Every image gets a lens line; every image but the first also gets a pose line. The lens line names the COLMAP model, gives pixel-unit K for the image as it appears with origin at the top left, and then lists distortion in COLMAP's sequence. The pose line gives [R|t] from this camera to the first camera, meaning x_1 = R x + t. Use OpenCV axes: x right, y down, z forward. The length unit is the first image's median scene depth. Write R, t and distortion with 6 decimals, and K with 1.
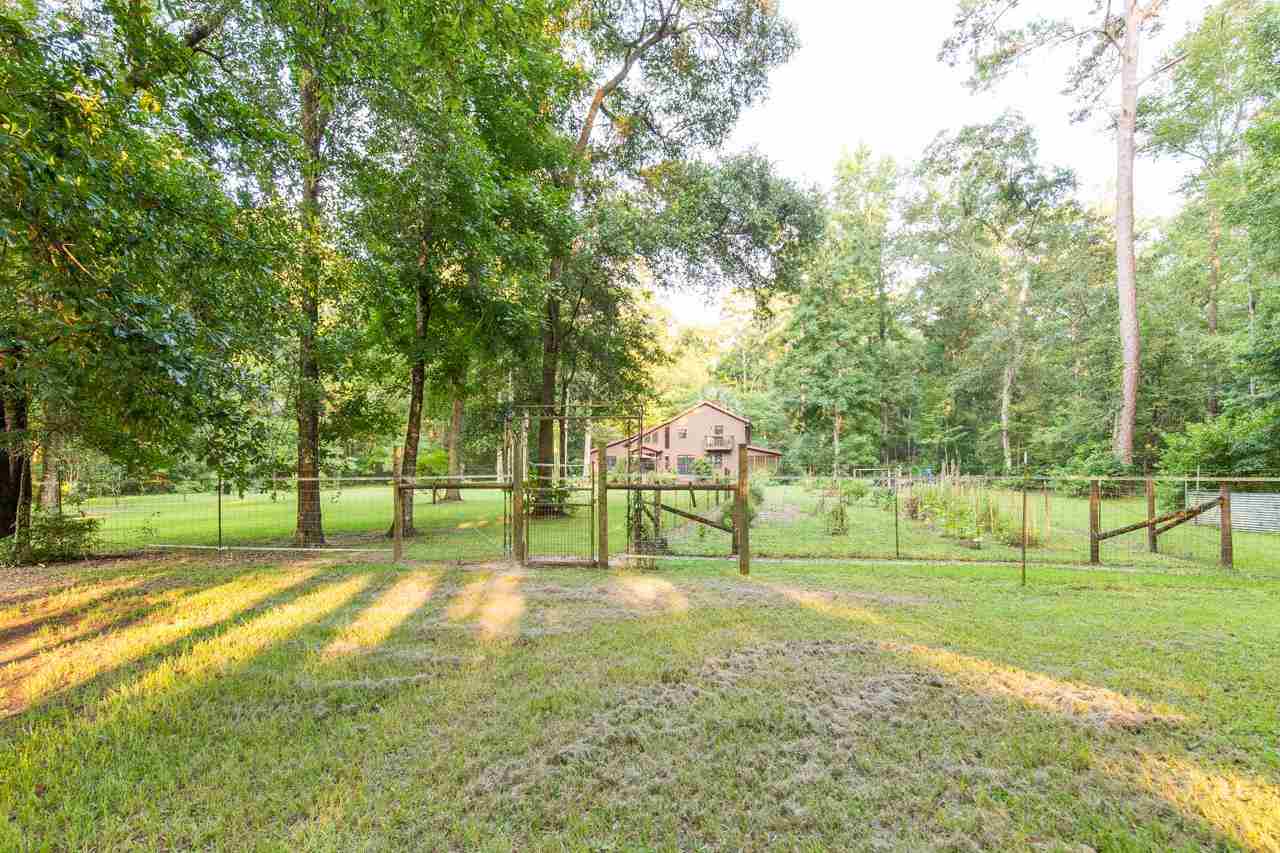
lens RADIAL K [[628.7, 0, 640.2], [0, 628.7, 481.6], [0, 0, 1]] dist [-0.000599, -0.000342]
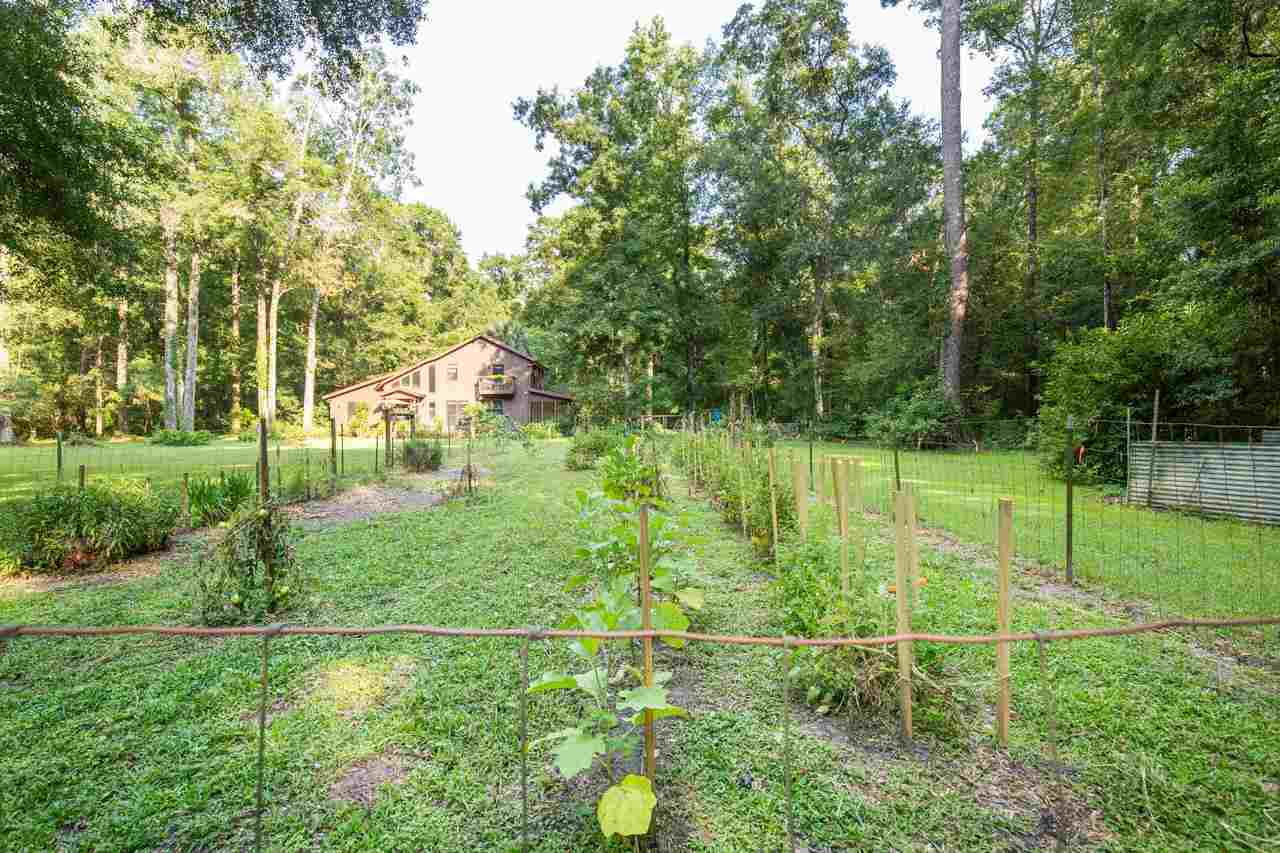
lens RADIAL K [[623.8, 0, 639.4], [0, 623.8, 437.4], [0, 0, 1]] dist [0.000087, -0.000002]
pose [[0.969193, -0.009825, 0.246108, 0.134356], [0.008933, 0.999949, 0.004737, 0.003234], [-0.246141, -0.002392, 0.969231, 0.229890]]
